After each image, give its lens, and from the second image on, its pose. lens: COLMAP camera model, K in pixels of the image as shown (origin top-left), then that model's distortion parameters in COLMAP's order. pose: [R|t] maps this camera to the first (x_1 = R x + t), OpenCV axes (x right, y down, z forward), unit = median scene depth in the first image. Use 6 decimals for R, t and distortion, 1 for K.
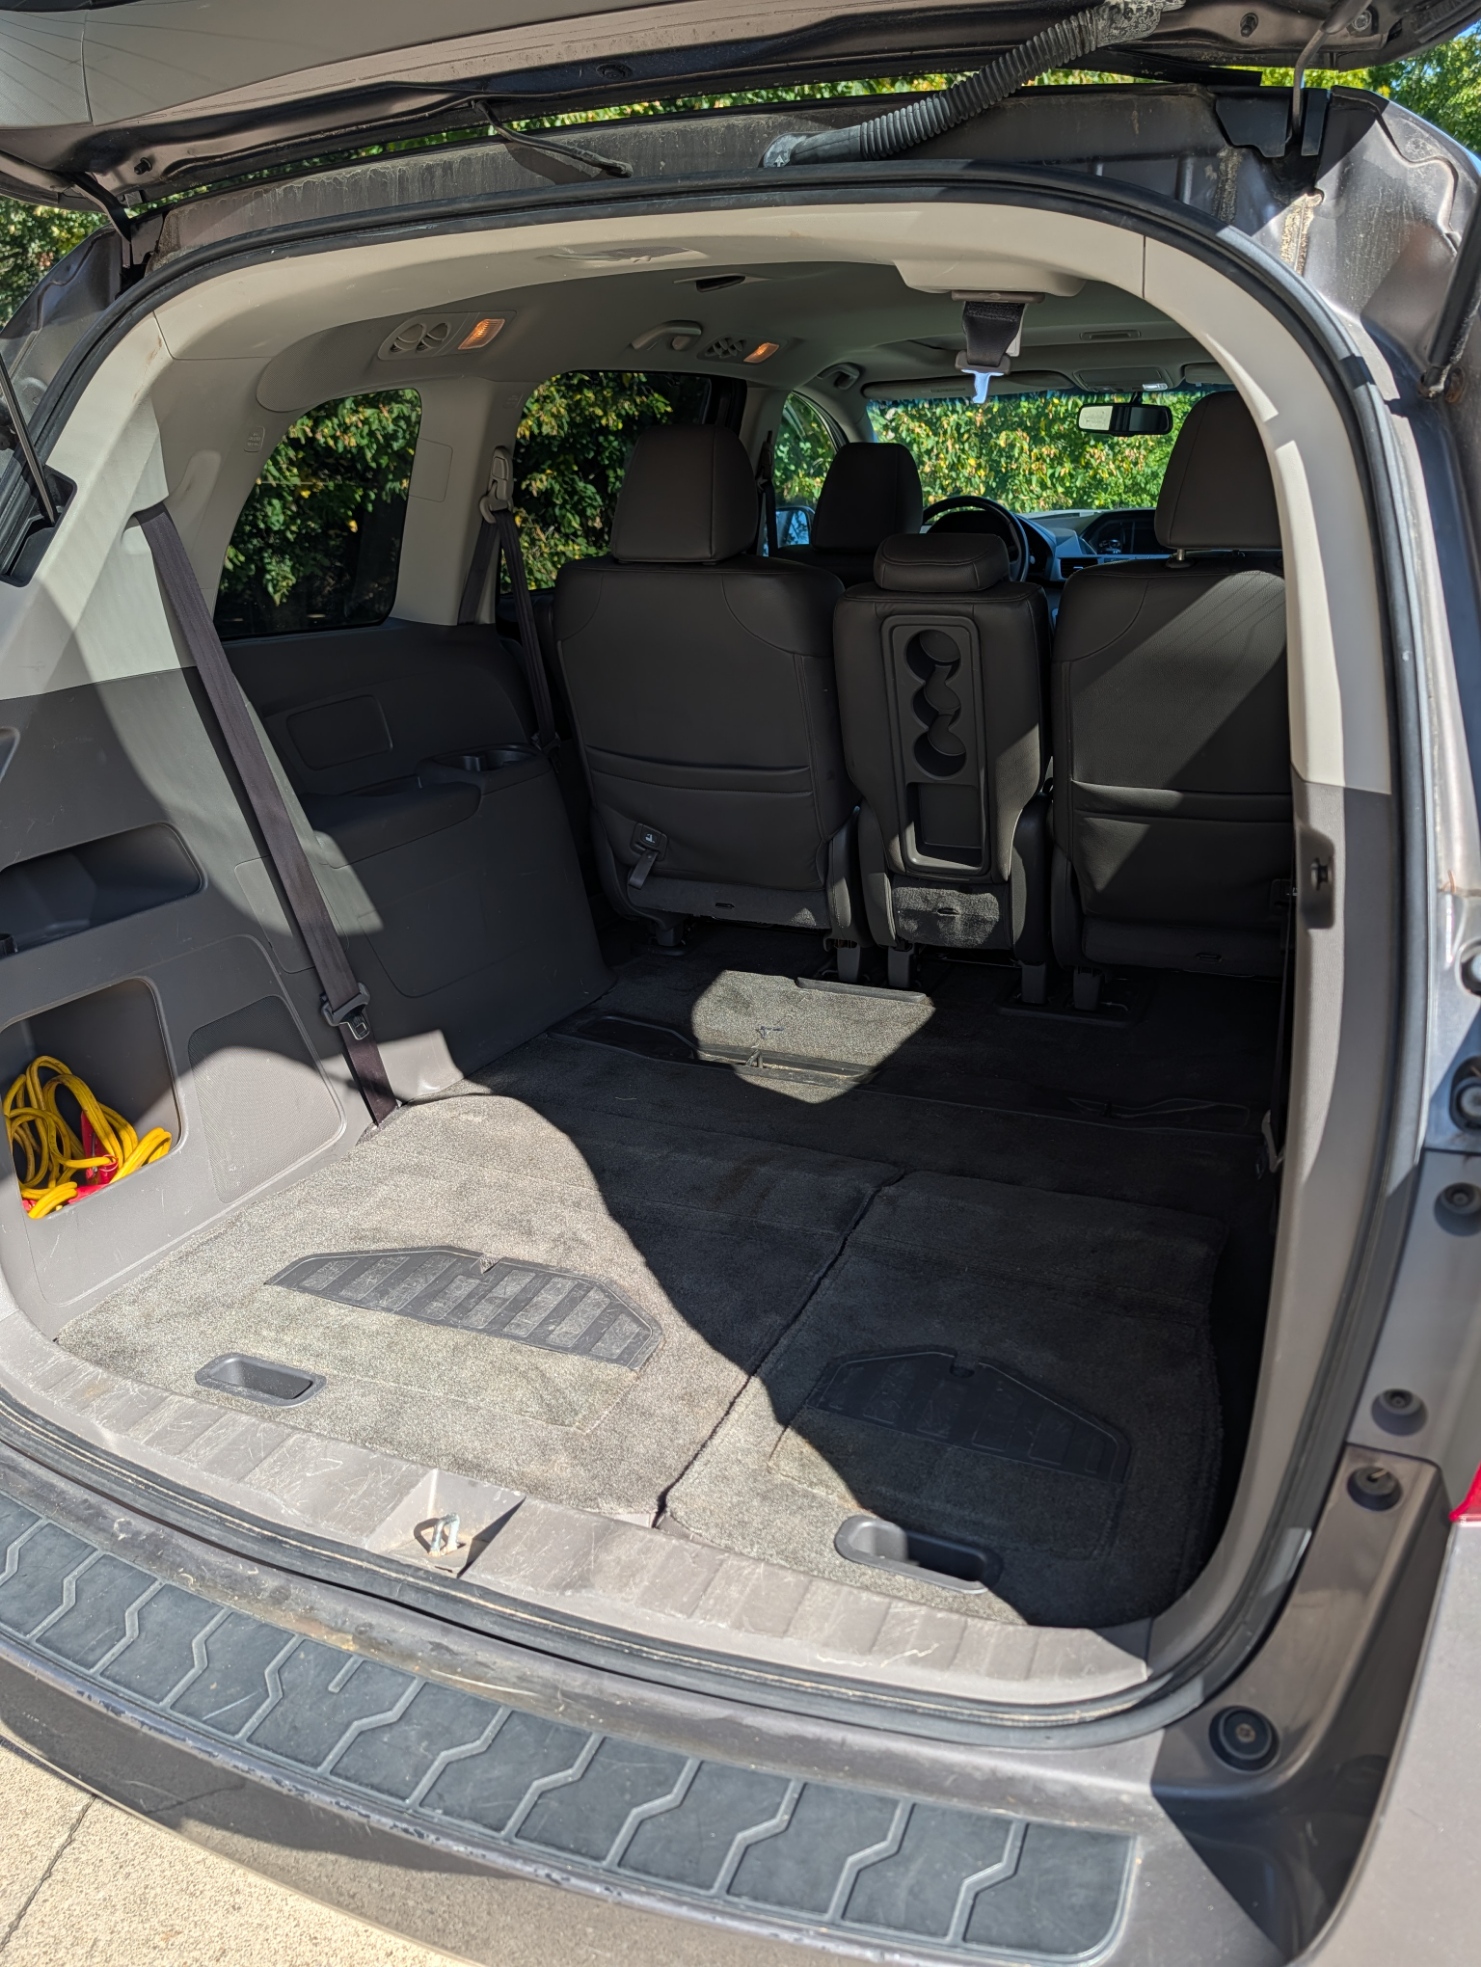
lens RADIAL K [[1482.4, 0, 747.2], [0, 1482.4, 982.4], [0, 0, 1]] dist [0.012536, -0.010270]
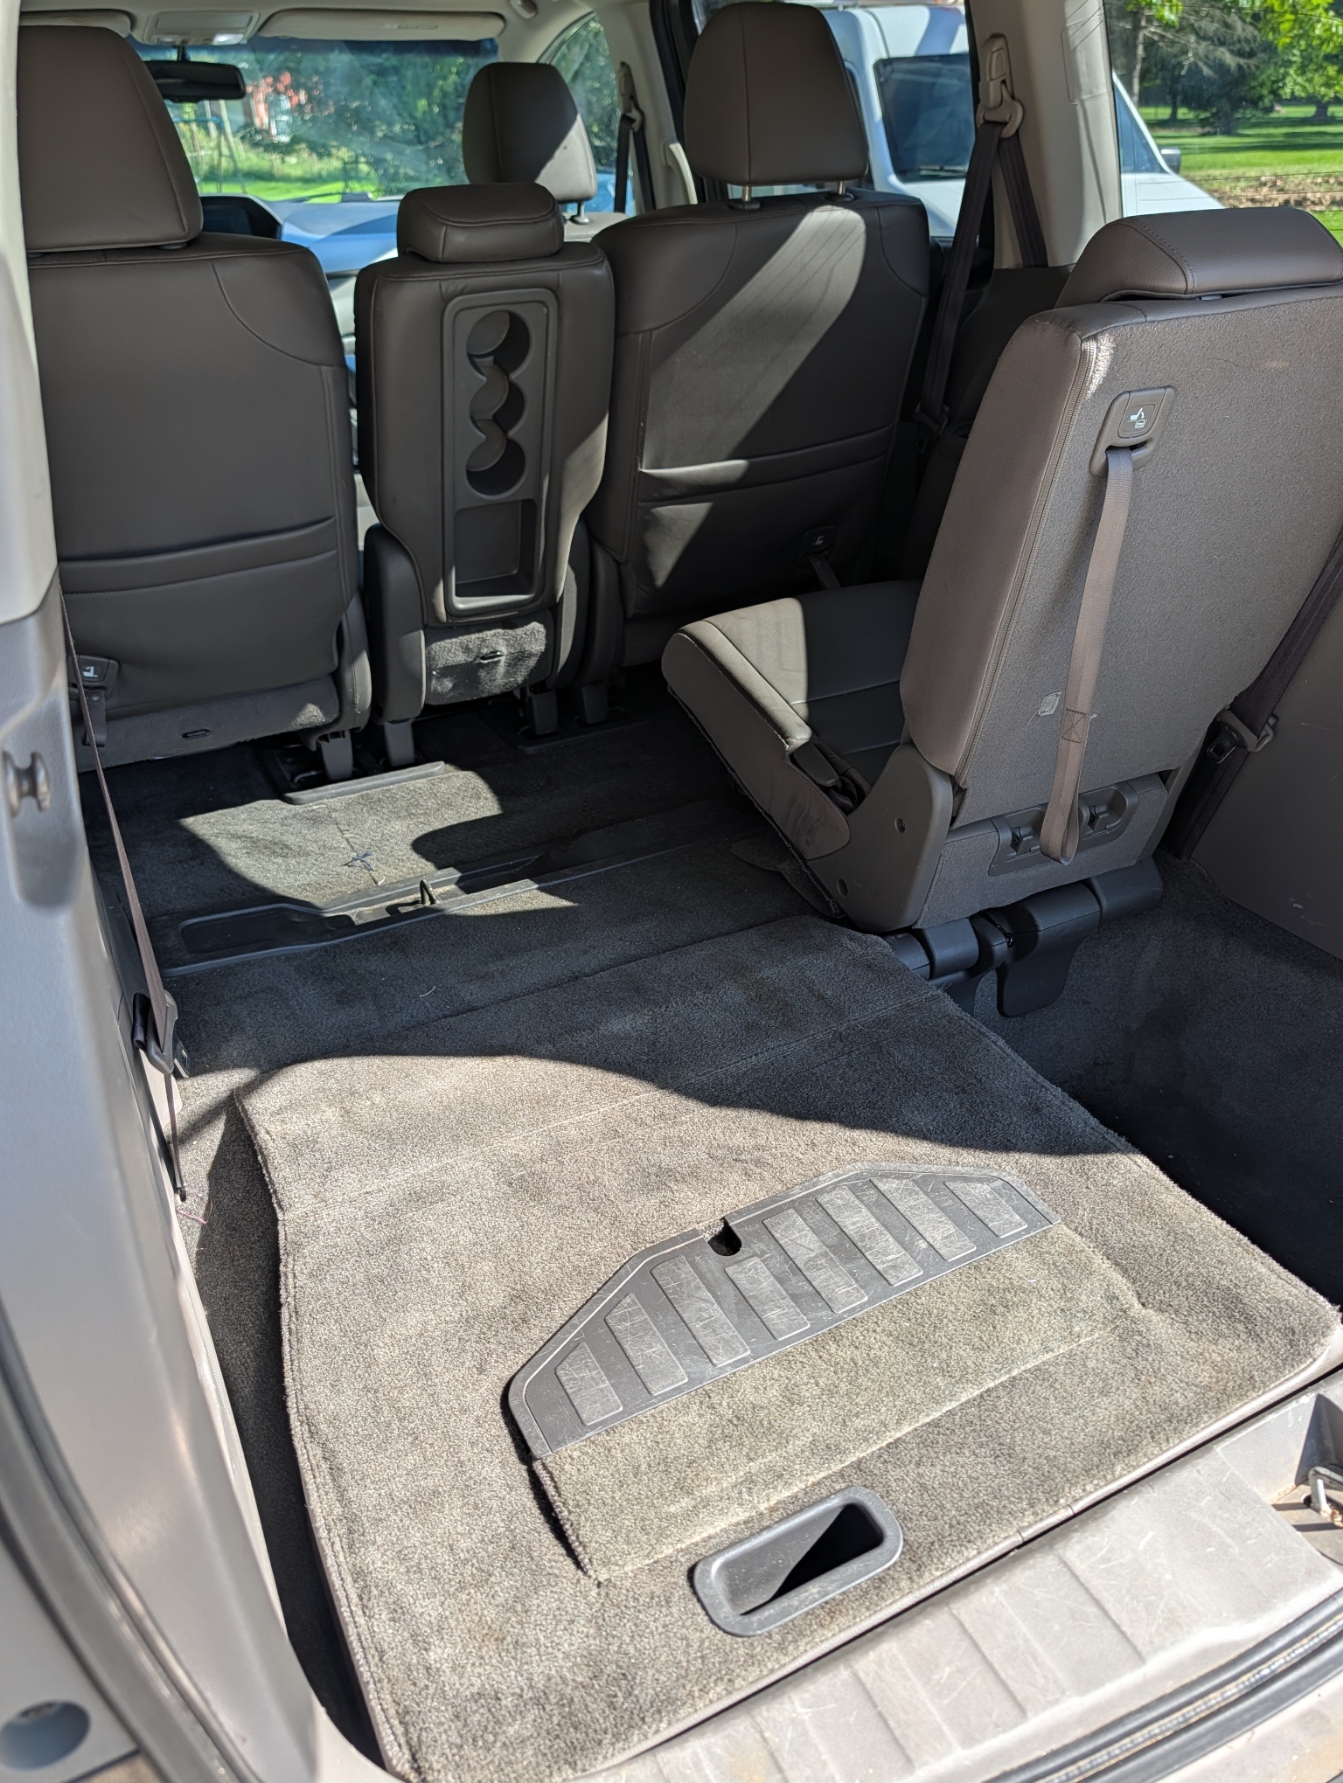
lens RADIAL K [[1343.7, 0, 678.0], [0, 1343.7, 890.3], [0, 0, 1]] dist [0.012536, -0.010270]
pose [[0.637633, -0.380129, 0.670020, -0.646863], [0.279520, 0.924662, 0.258588, -0.161497], [-0.717839, 0.022400, 0.695849, 0.640493]]
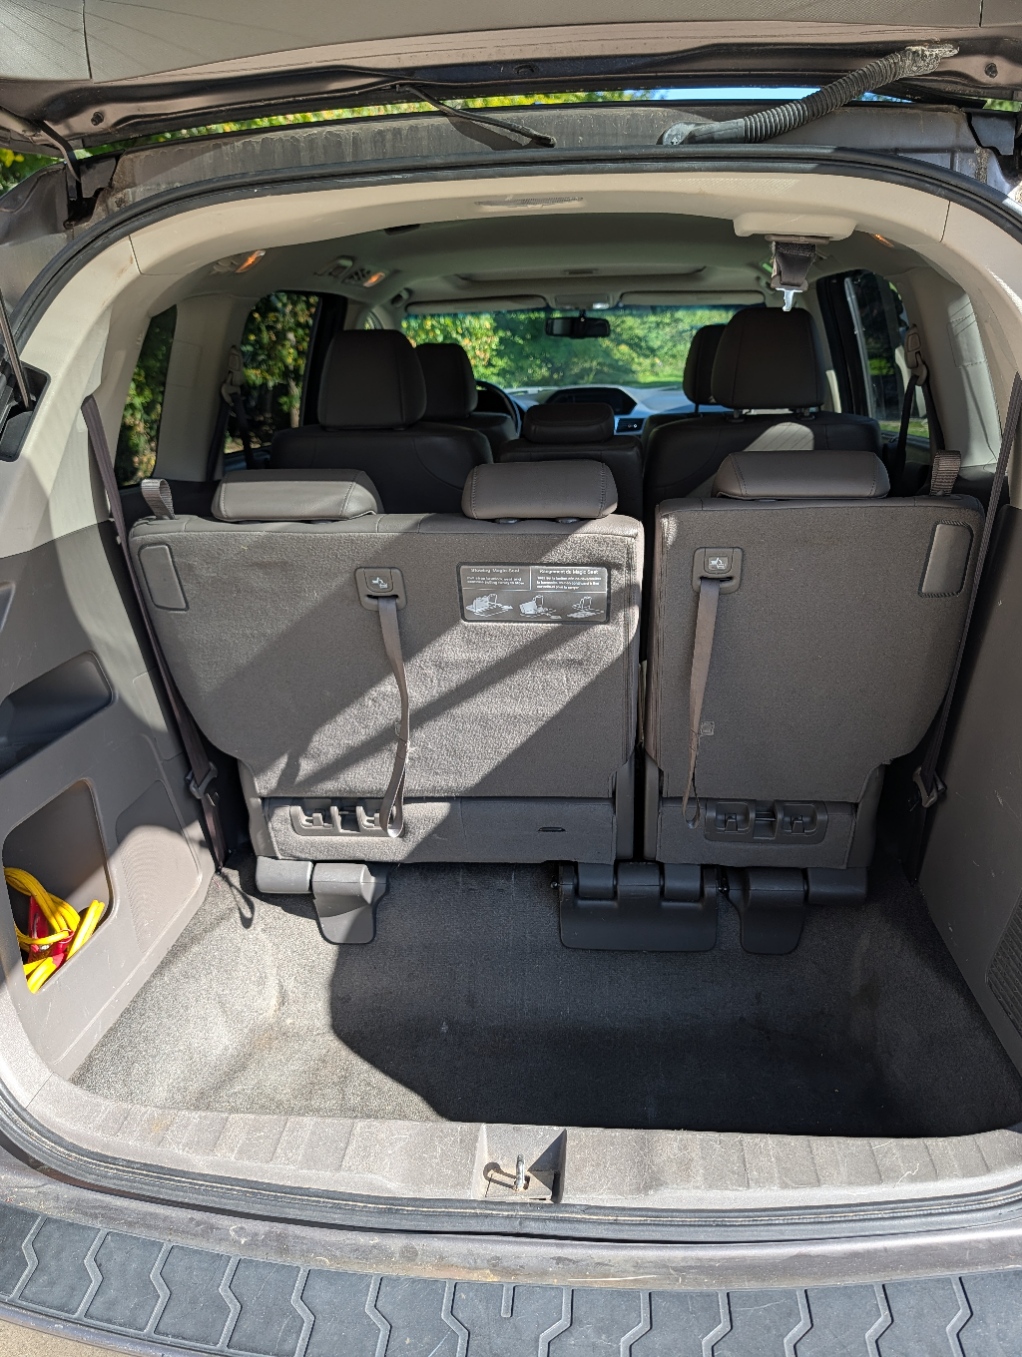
lens RADIAL K [[1022.7, 0, 506.5], [0, 1022.7, 682.4], [0, 0, 1]] dist [0.012536, -0.010270]
pose [[0.948437, -0.103591, 0.299560, -0.372190], [0.112833, 0.993520, -0.013670, -0.035794], [-0.296203, 0.046765, 0.953979, 0.110403]]
